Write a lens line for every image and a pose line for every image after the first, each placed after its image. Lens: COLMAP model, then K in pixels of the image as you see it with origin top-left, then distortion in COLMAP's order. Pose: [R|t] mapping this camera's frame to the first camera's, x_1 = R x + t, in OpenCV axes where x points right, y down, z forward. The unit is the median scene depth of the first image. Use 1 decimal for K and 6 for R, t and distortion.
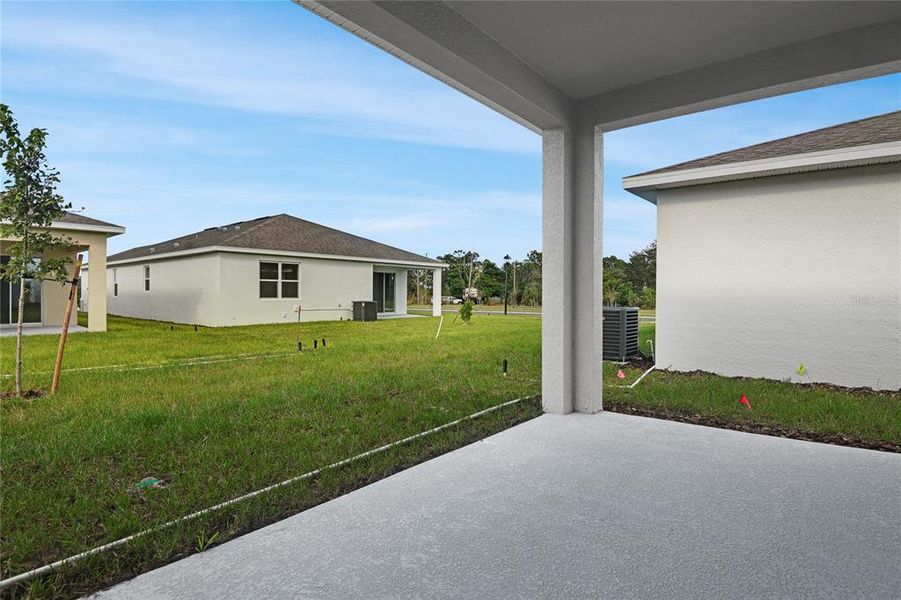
lens RADIAL K [[462.0, 0, 450.5], [0, 462.0, 300.0], [0, 0, 1]] dist [-0.029830, -0.000082]
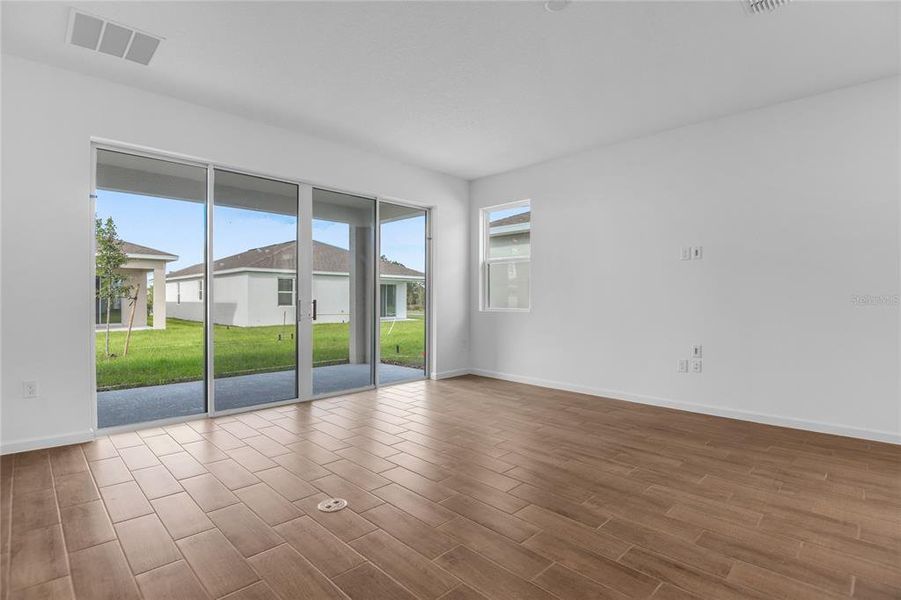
lens RADIAL K [[432.0, 0, 450.5], [0, 432.0, 300.0], [0, 0, 1]] dist [-0.016002, -0.000347]
pose [[0.996349, -0.002069, -0.085345, 0.203248], [0.000856, 0.999898, -0.014252, -0.002260], [0.085366, 0.014127, 0.996250, -0.216076]]
